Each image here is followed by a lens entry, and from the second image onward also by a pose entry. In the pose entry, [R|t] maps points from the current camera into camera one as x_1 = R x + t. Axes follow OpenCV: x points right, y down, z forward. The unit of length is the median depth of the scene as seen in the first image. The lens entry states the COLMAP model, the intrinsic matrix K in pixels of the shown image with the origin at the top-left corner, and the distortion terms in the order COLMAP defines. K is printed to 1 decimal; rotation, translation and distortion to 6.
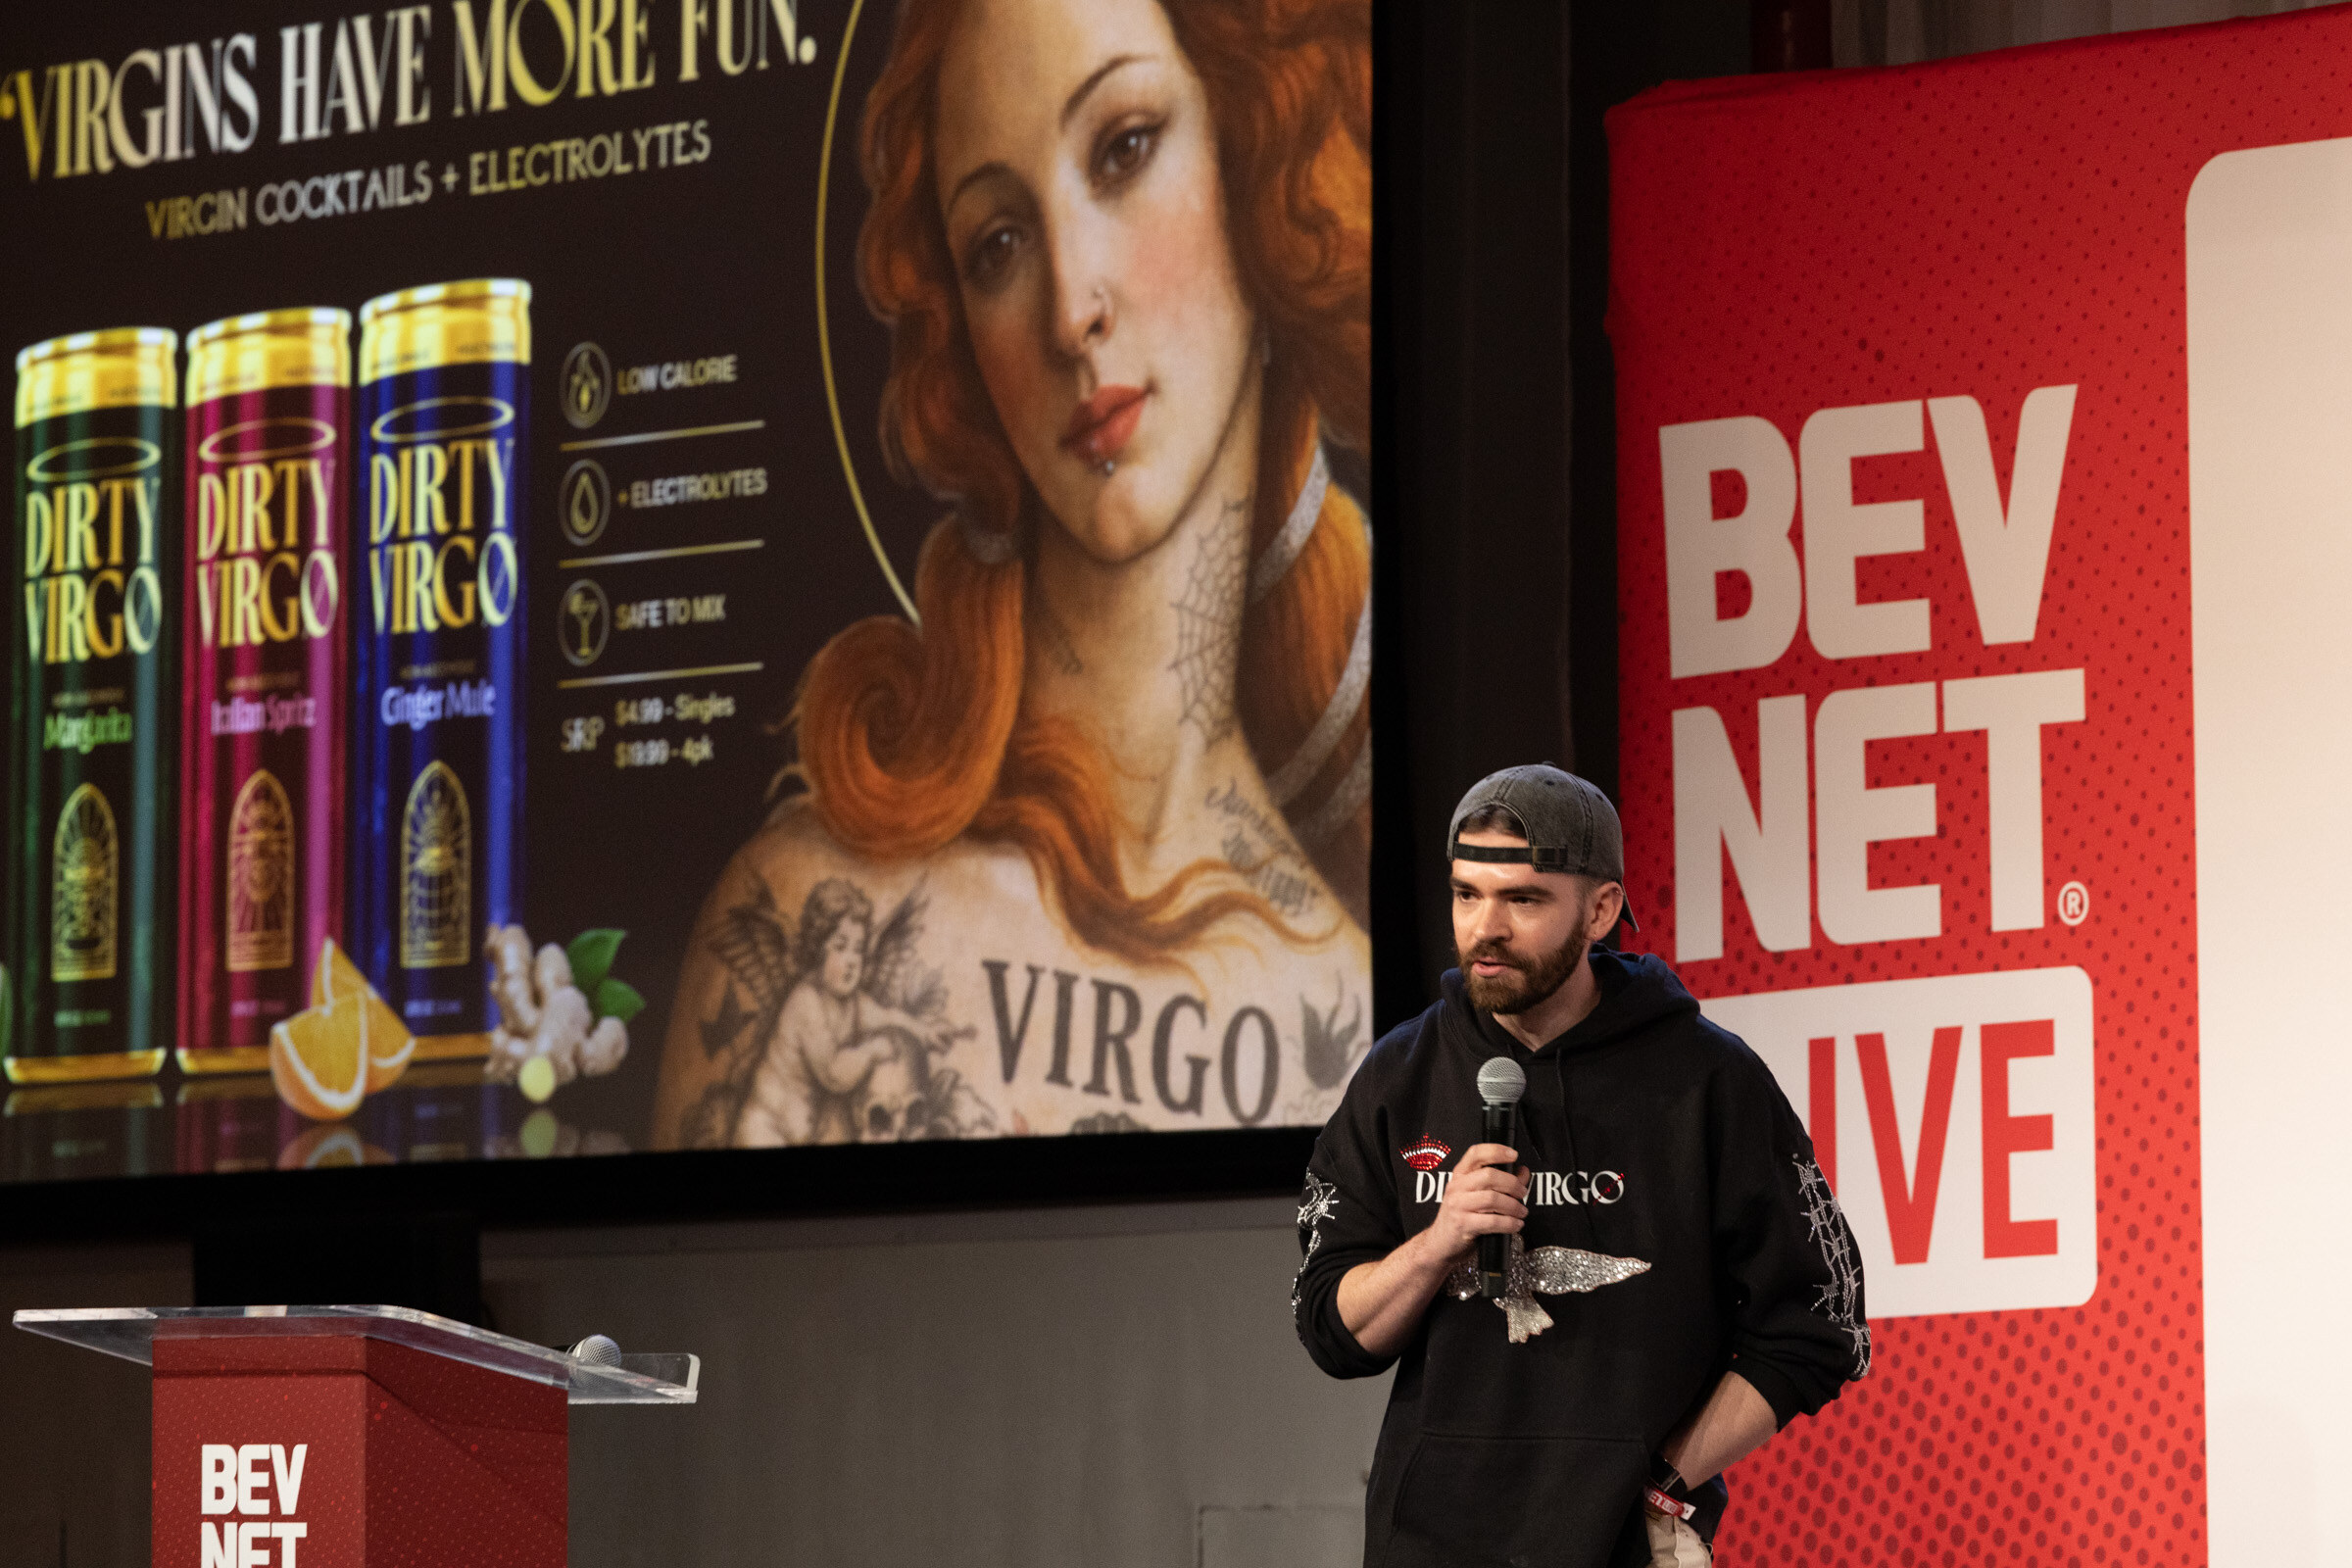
lens RADIAL K [[11225.9, 0, 1176.0], [0, 11225.9, 784.0], [0, 0, 1]] dist [-0.149320, -2.974019]
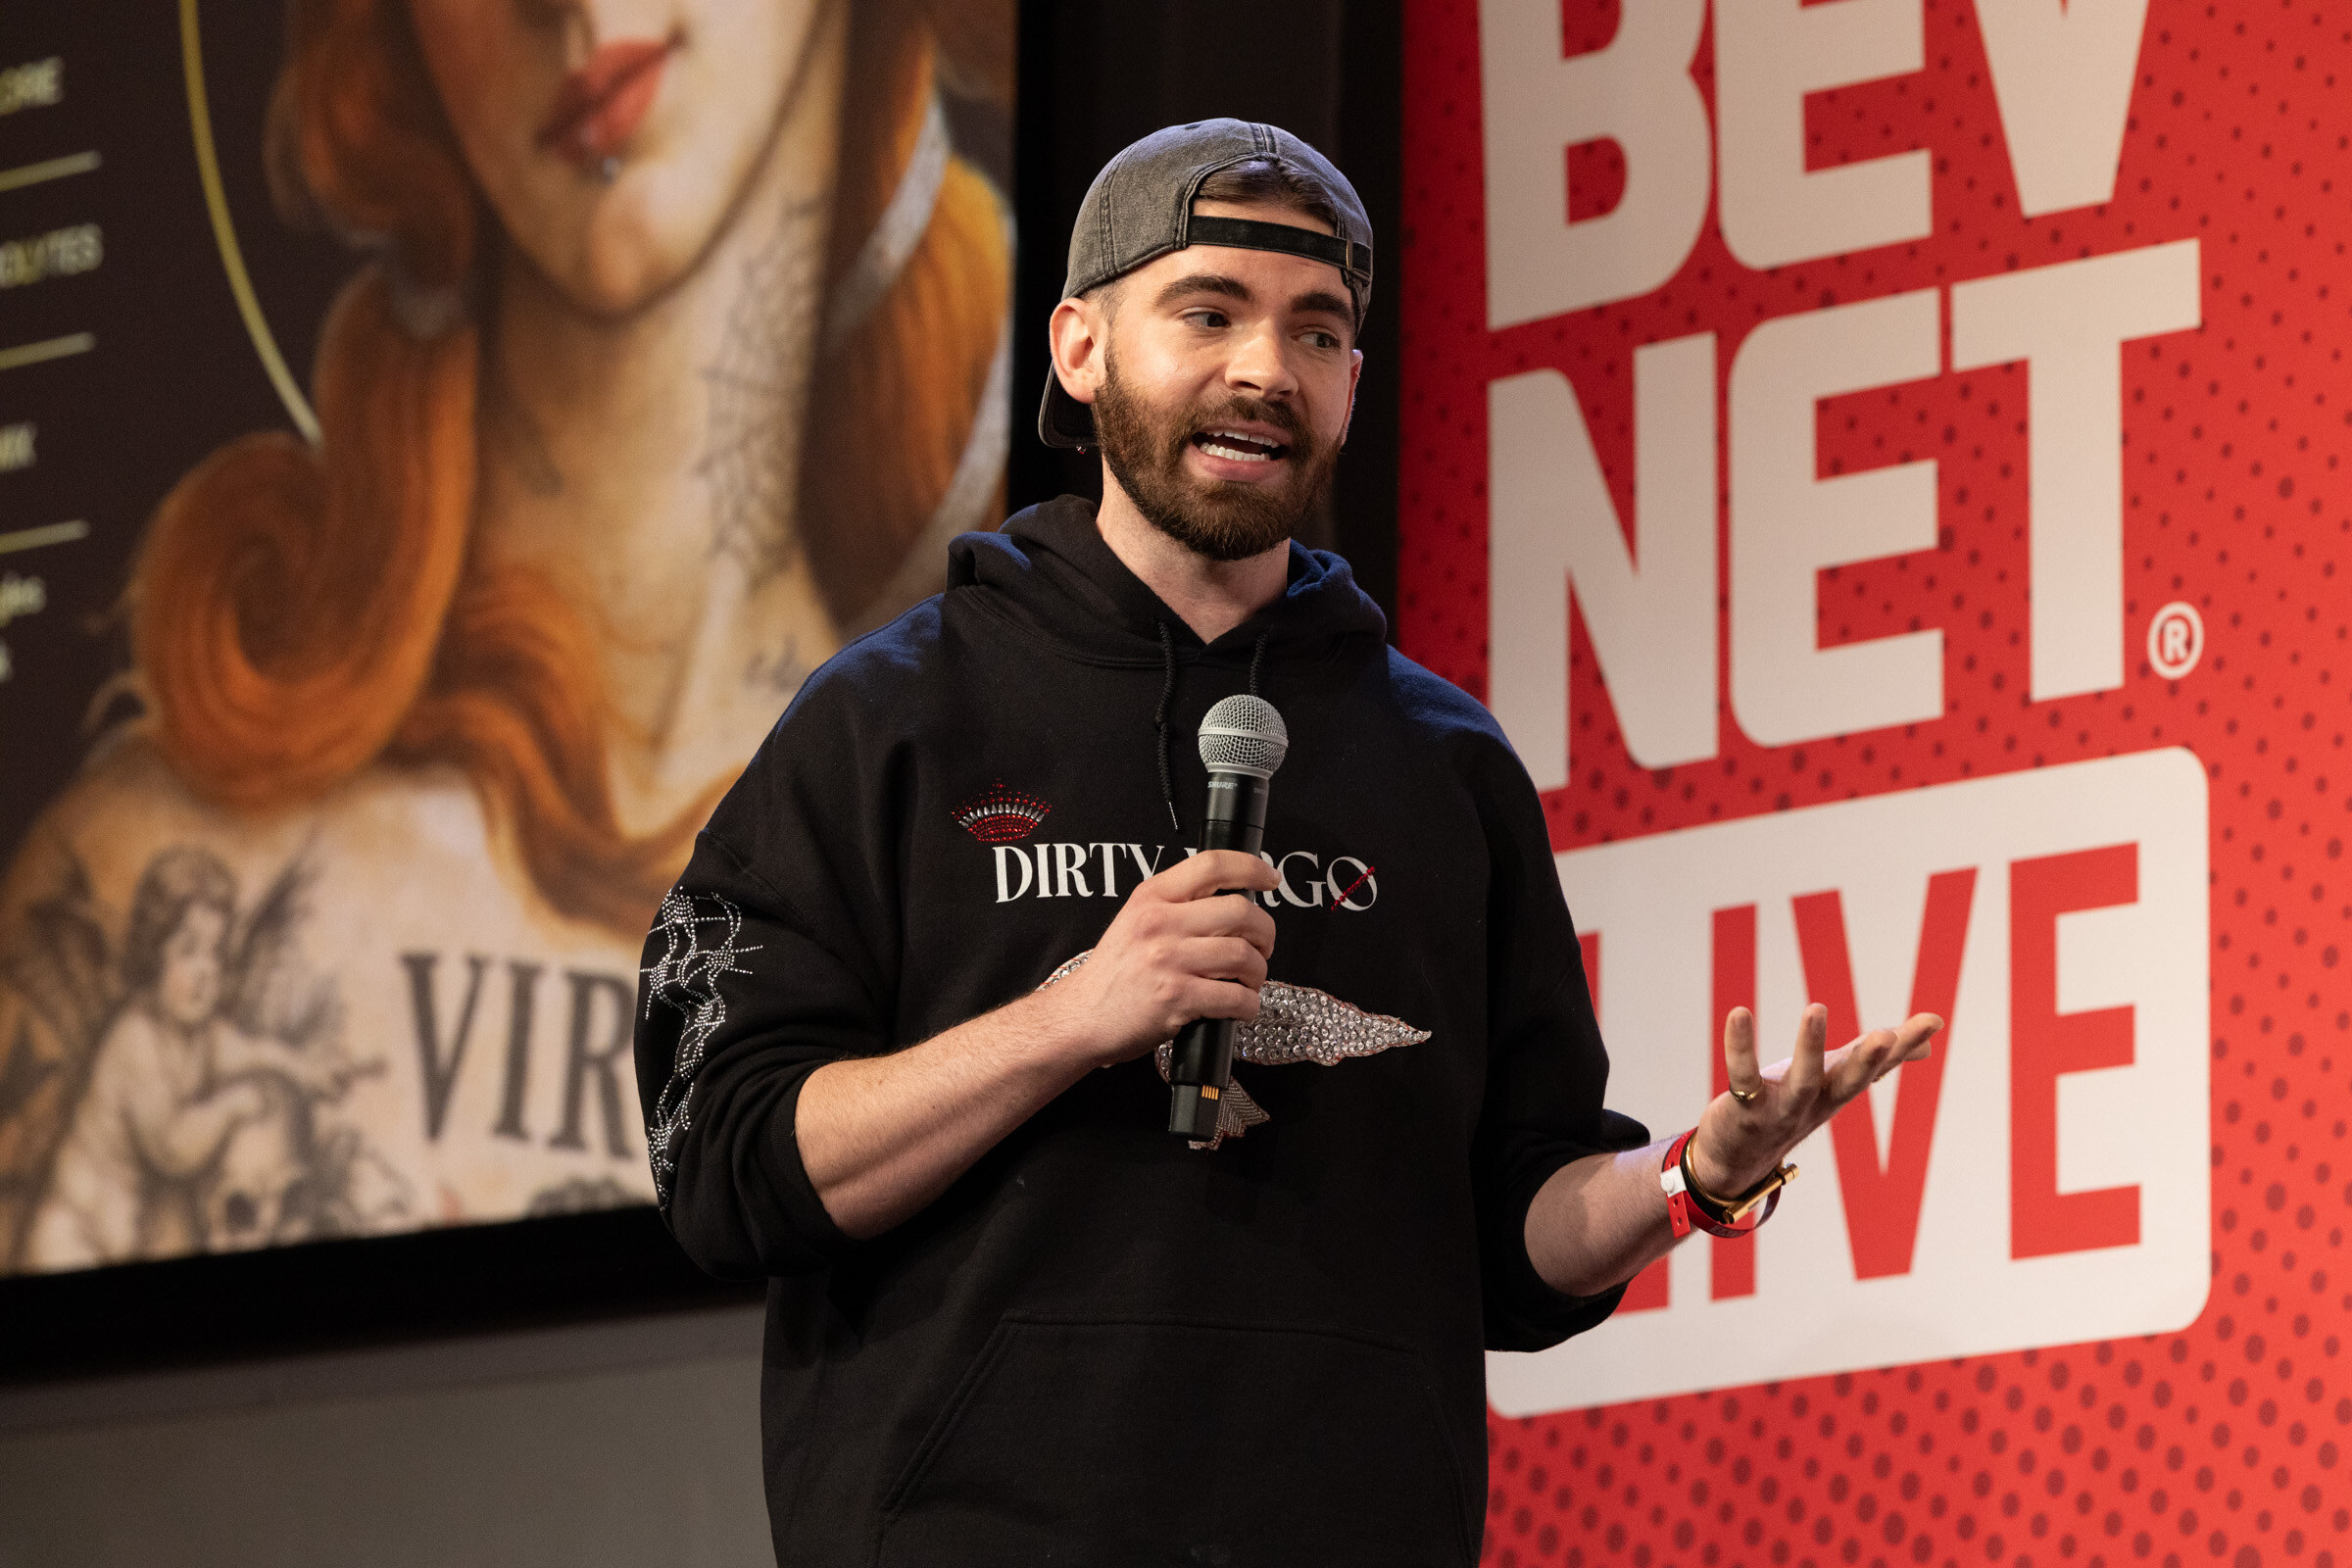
lens RADIAL K [[12291.5, 0, 1176.0], [0, 12291.5, 784.0], [0, 0, 1]] dist [0.103581, -9.658905]
pose [[0.999641, 0.019383, 0.018518, 0.016291], [-0.018229, 0.997997, -0.060572, 0.056573], [-0.019655, 0.060212, 0.997992, 0.359006]]
